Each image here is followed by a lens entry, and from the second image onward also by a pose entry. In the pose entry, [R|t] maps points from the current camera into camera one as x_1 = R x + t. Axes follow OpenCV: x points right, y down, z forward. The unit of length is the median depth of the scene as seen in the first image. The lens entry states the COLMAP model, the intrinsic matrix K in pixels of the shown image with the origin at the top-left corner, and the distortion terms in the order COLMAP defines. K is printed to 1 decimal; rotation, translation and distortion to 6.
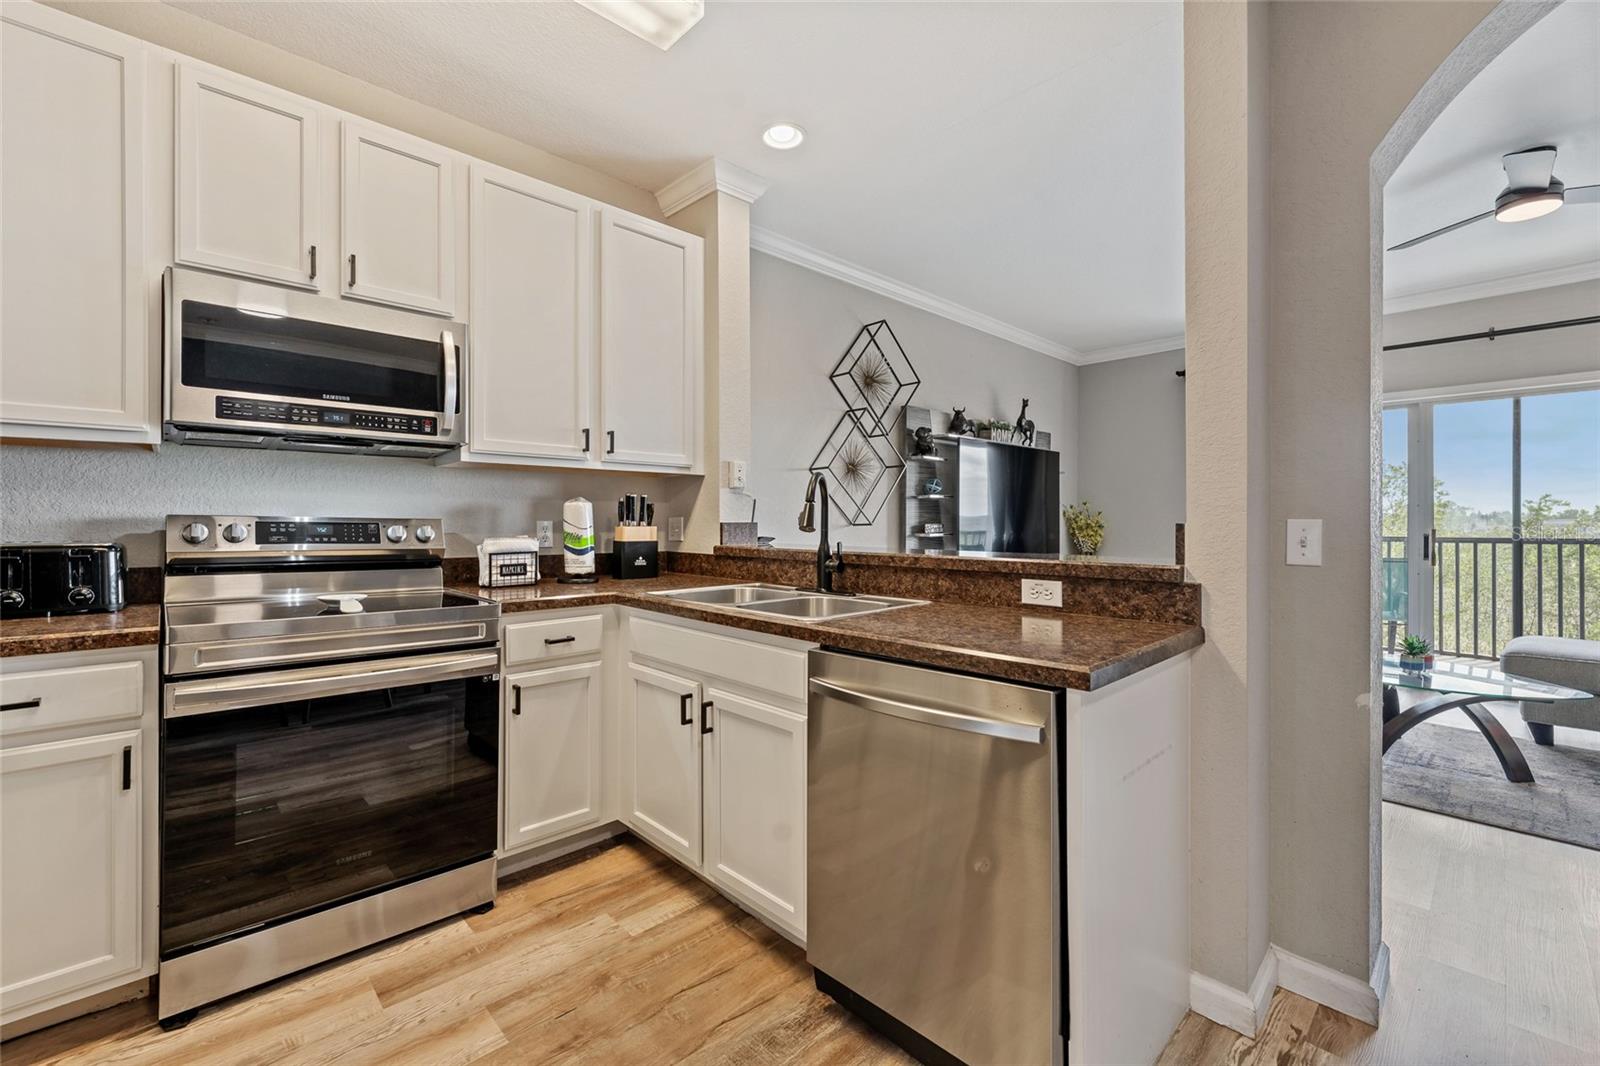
lens RADIAL K [[670.4, 0, 775.3], [0, 670.4, 522.6], [0, 0, 1]] dist [0.000175, 0.000123]
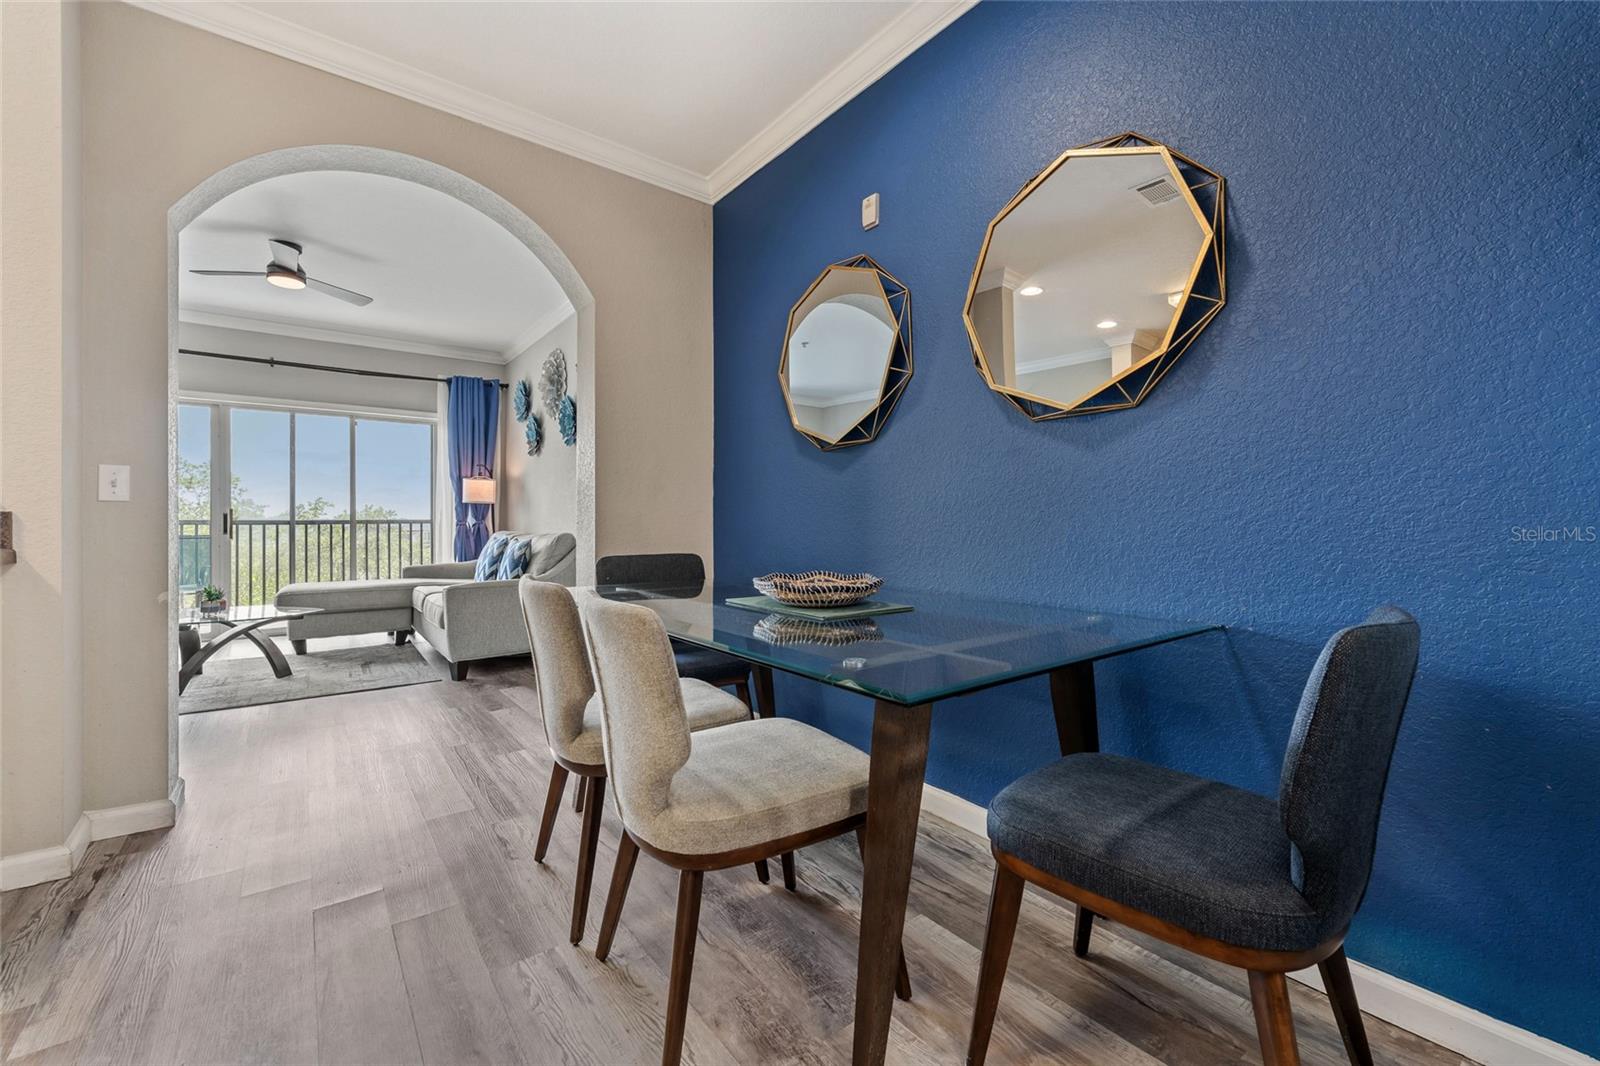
lens RADIAL K [[650.4, 0, 800.1], [0, 650.4, 522.5], [0, 0, 1]] dist [-0.000296, -0.000301]
pose [[0.086351, 0.000567, 0.996265, -0.218194], [0.003456, 0.999994, -0.000869, 0.071822], [-0.996259, 0.003518, 0.086349, -0.268078]]
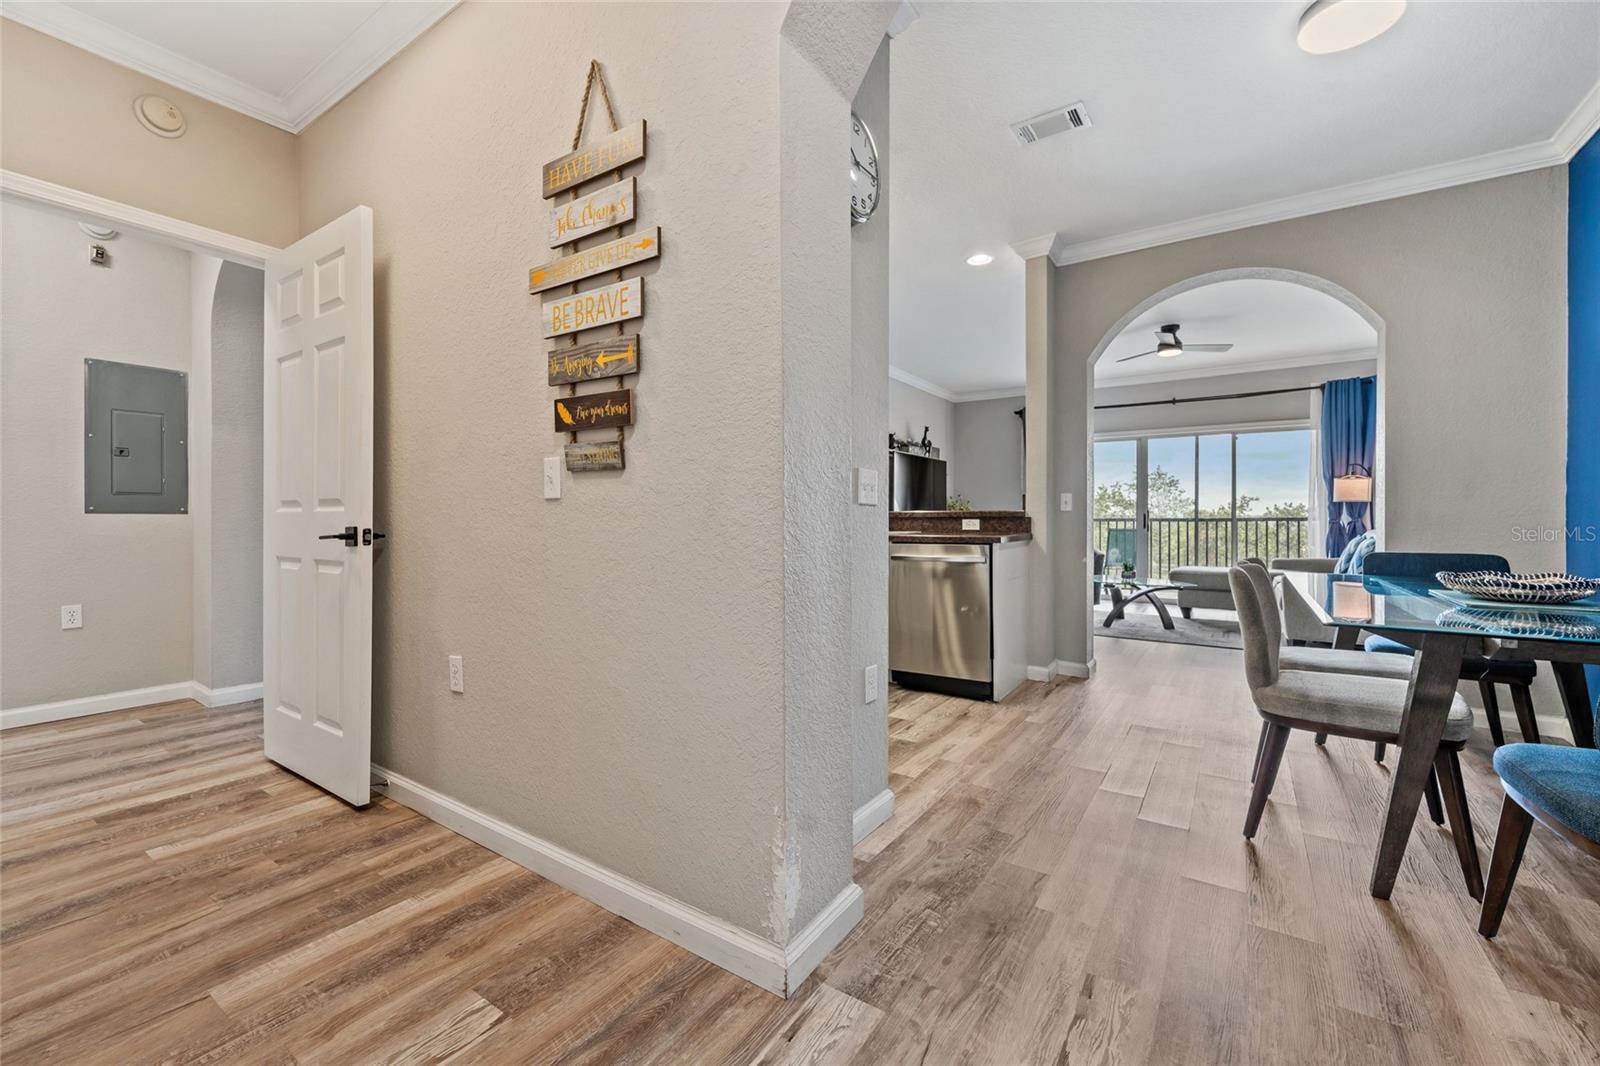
lens RADIAL K [[650.4, 0, 800.1], [0, 650.4, 522.5], [0, 0, 1]] dist [-0.000296, -0.000301]
pose [[0.973493, -0.000443, 0.228715, -0.525833], [-0.000312, 0.999995, 0.003267, 0.065601], [-0.228715, -0.003252, 0.973488, -0.807995]]
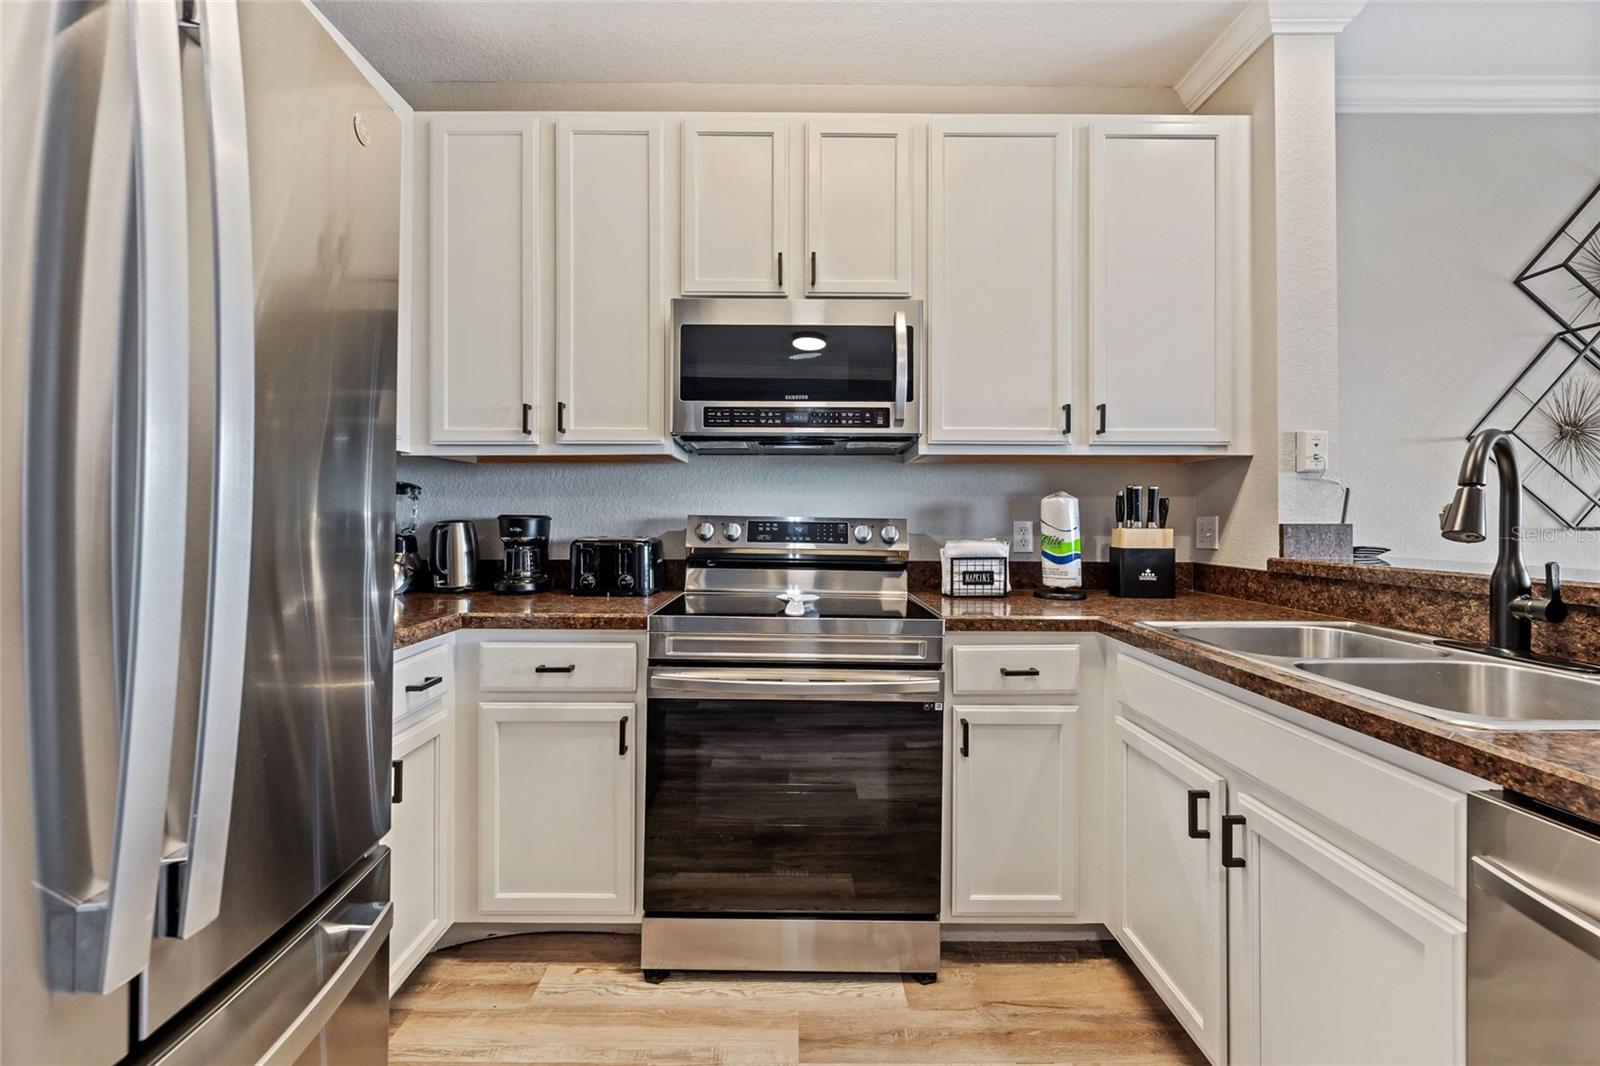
lens RADIAL K [[659.0, 0, 800.7], [0, 659.0, 517.3], [0, 0, 1]] dist [0.001475, -0.000562]
pose [[0.739409, -0.002667, -0.673251, 0.009503], [-0.003703, 0.999961, -0.008029, 0.000399], [0.673246, 0.008430, 0.739370, 0.218746]]
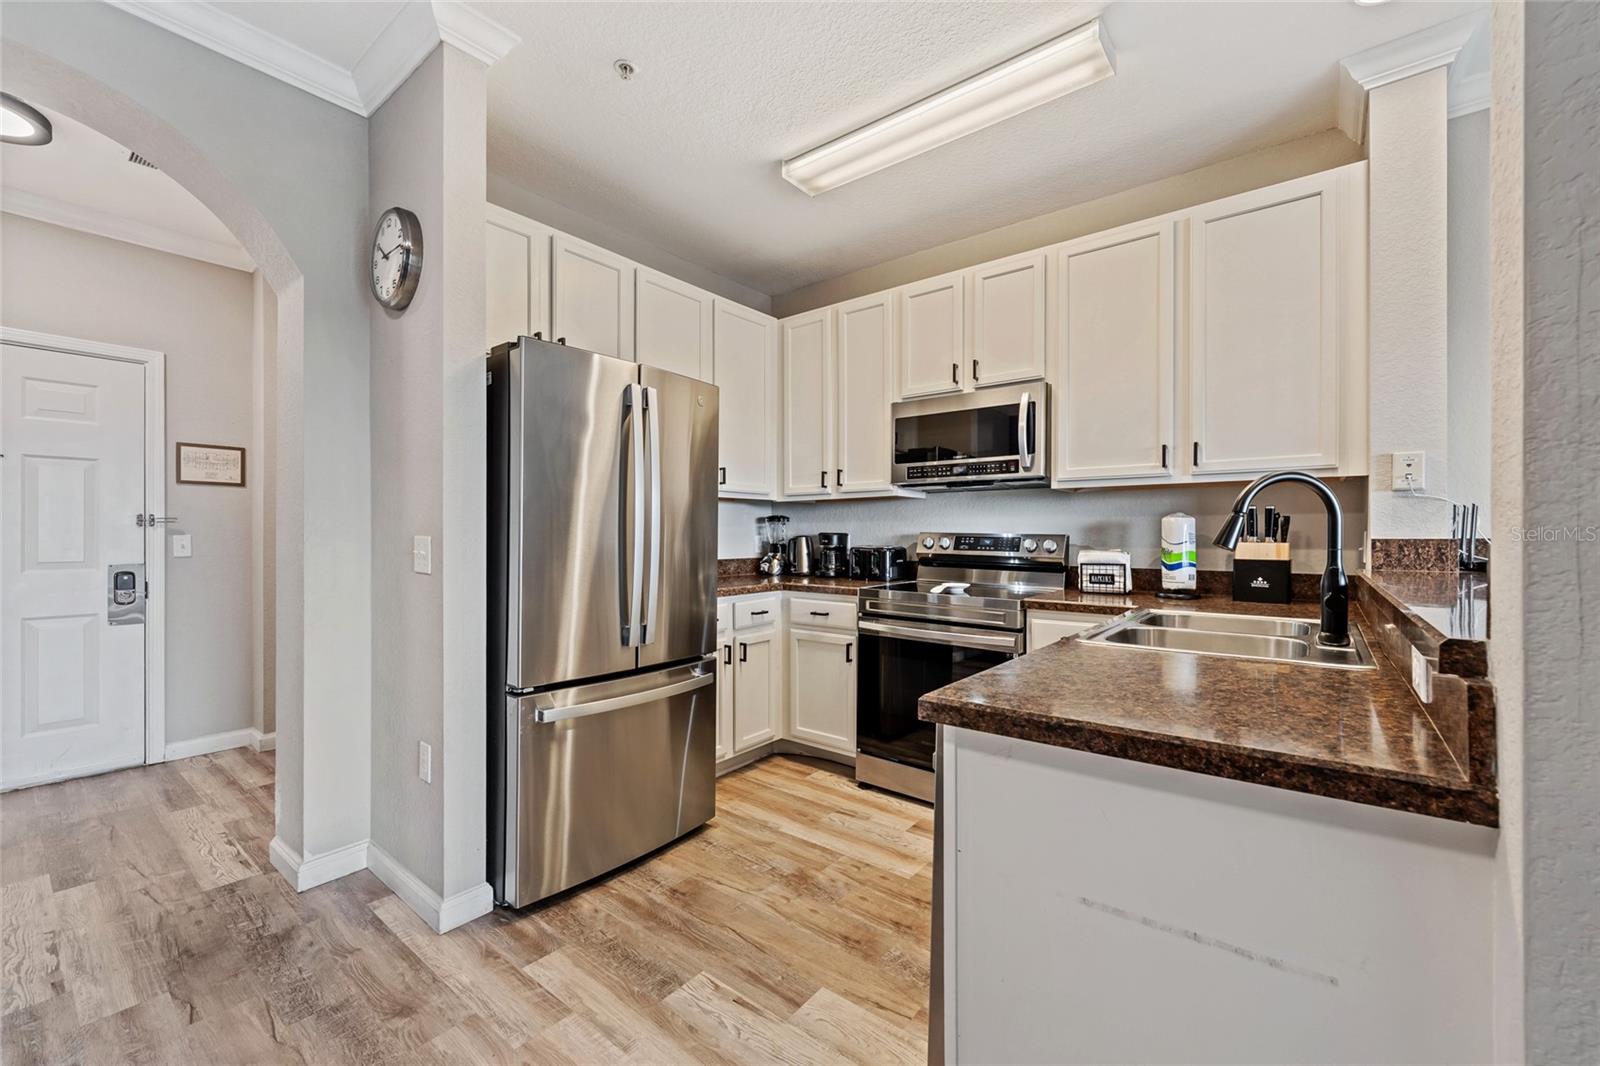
lens RADIAL K [[648.7, 0, 800.0], [0, 648.7, 533.0], [0, 0, 1]] dist [0.000600, 0.000234]
pose [[0.154051, -0.002961, -0.988059, 0.611419], [-0.003344, 0.999988, -0.003518, -0.002184], [0.988057, 0.003846, 0.154039, 0.315635]]
